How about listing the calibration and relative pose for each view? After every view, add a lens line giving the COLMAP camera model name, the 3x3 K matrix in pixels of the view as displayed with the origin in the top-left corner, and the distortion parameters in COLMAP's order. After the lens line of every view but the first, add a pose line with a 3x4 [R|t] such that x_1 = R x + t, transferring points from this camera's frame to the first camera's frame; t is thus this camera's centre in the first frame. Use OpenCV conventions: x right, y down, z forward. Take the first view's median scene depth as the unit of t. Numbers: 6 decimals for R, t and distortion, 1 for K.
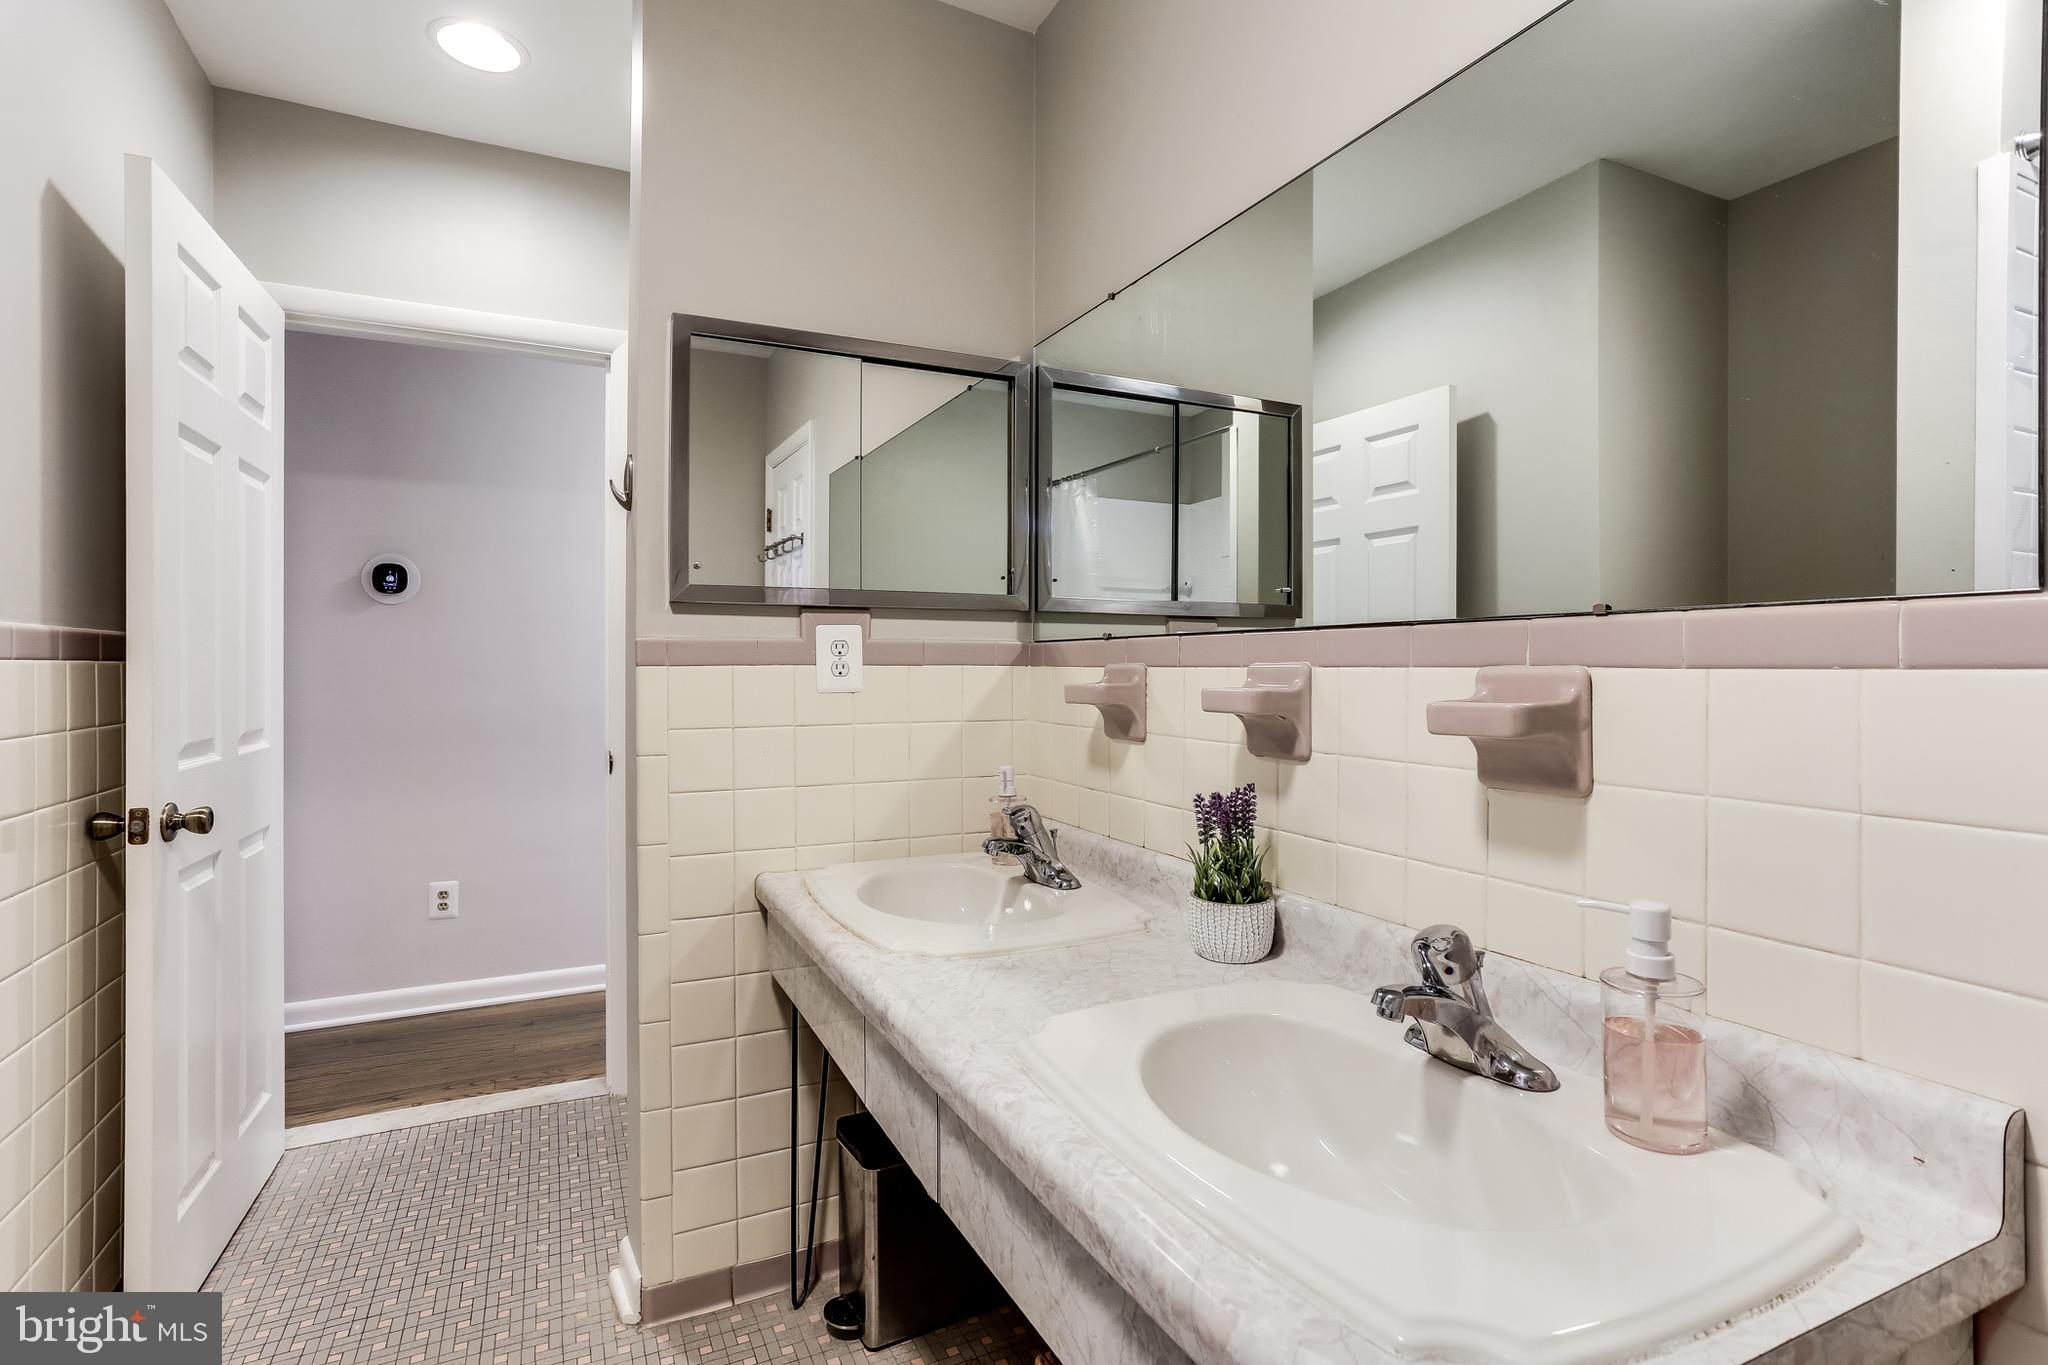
lens RADIAL K [[998.7, 0, 1018.7], [0, 998.7, 658.1], [0, 0, 1]] dist [-0.014387, 0.011476]
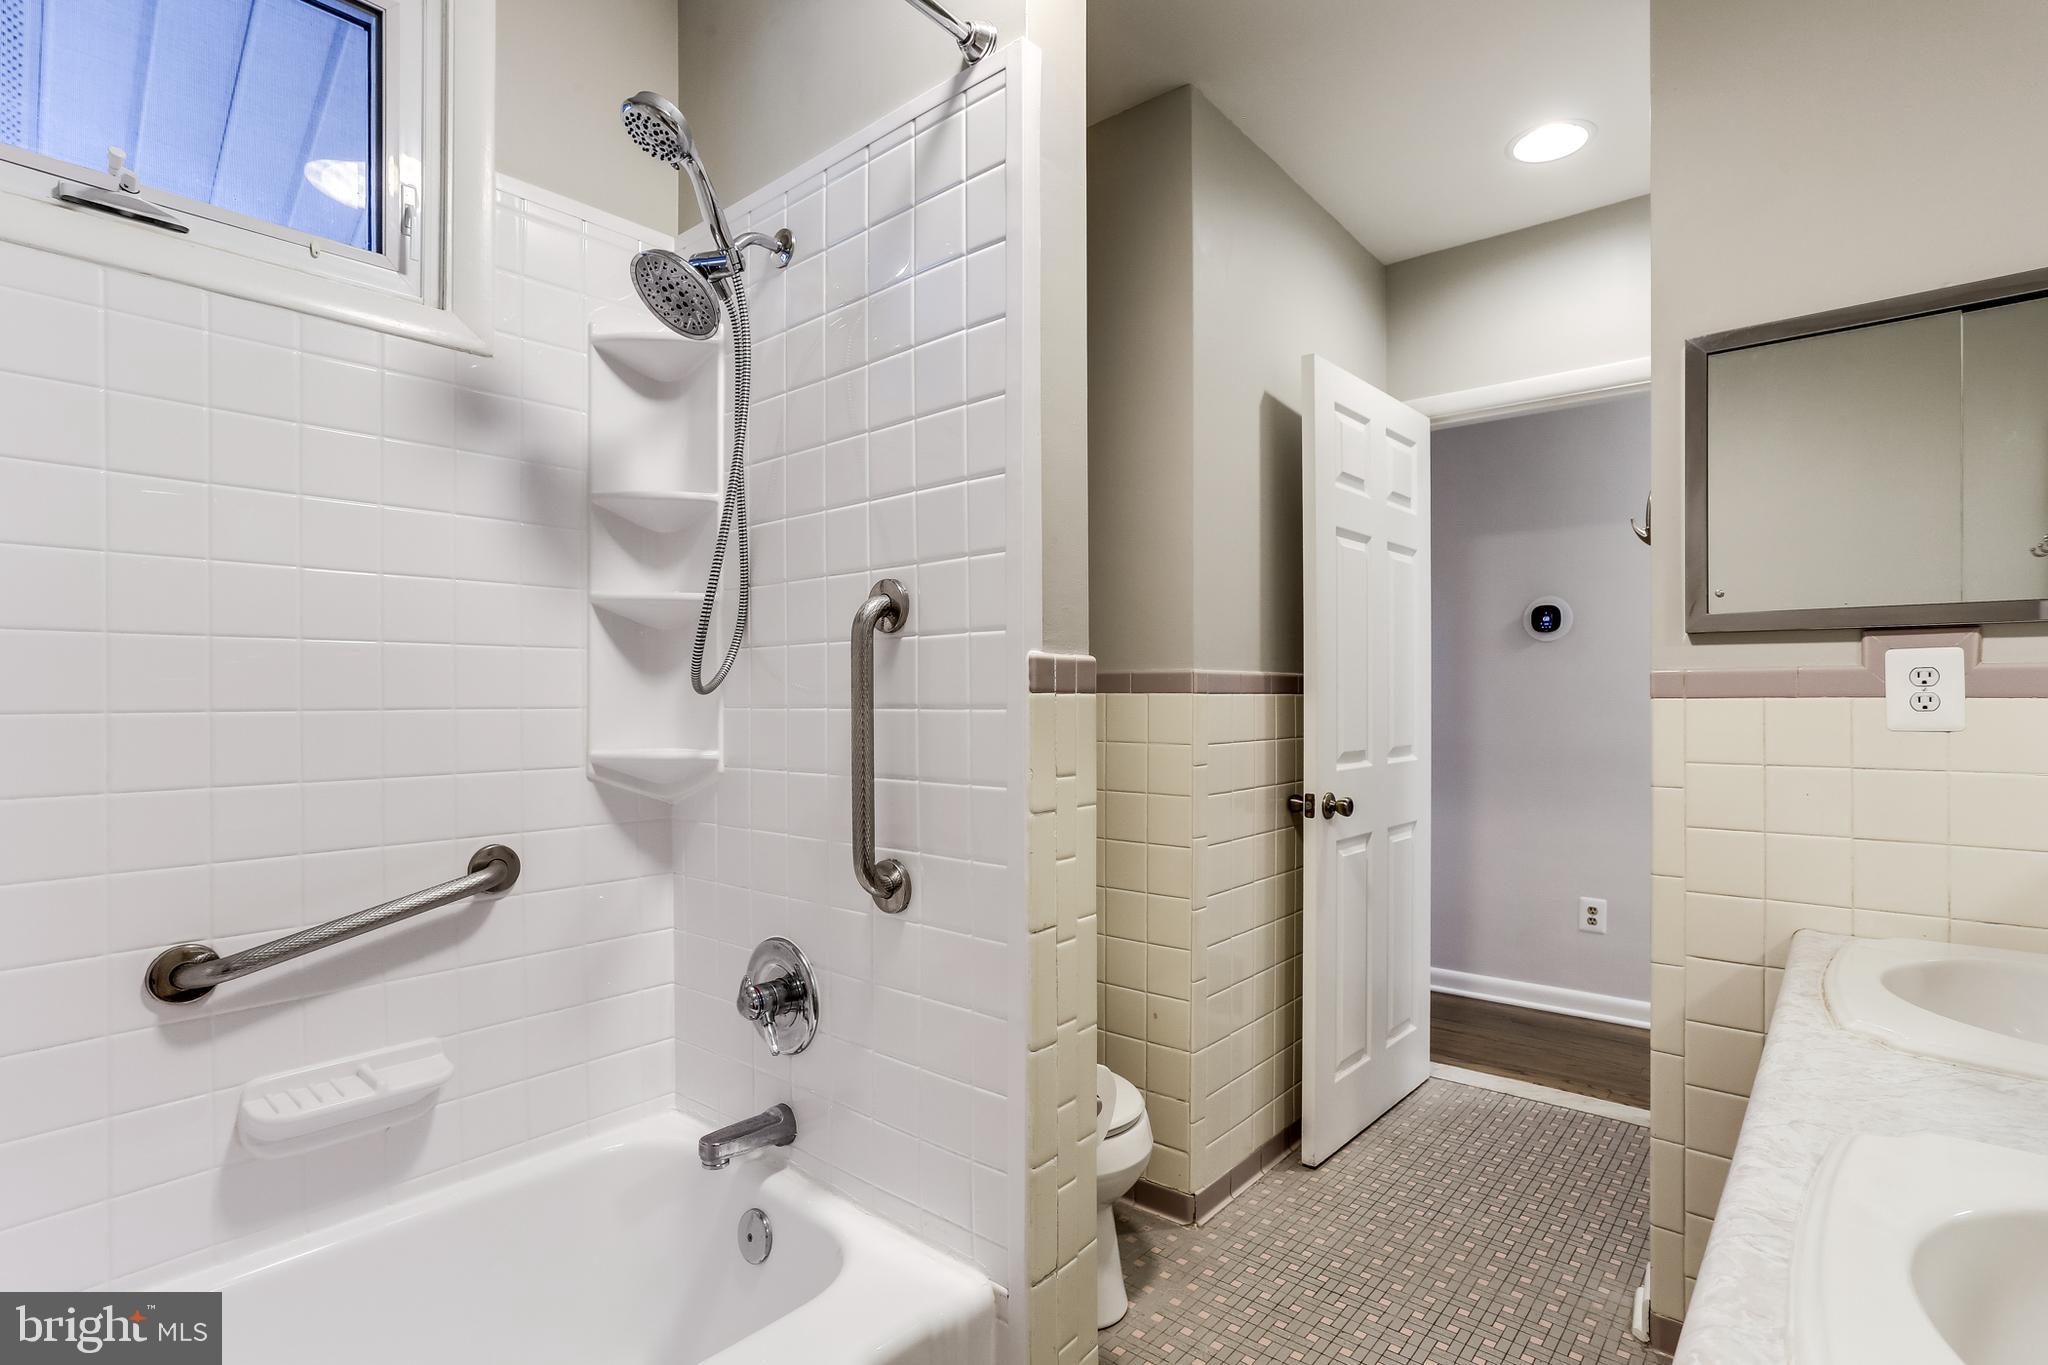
lens RADIAL K [[998.7, 0, 1016.5], [0, 998.7, 682.9], [0, 0, 1]] dist [-0.014387, 0.011476]
pose [[0.410393, -0.011510, -0.911836, 0.256596], [0.007044, 0.999931, -0.009452, -0.002523], [0.911882, -0.002544, 0.410445, -0.007613]]
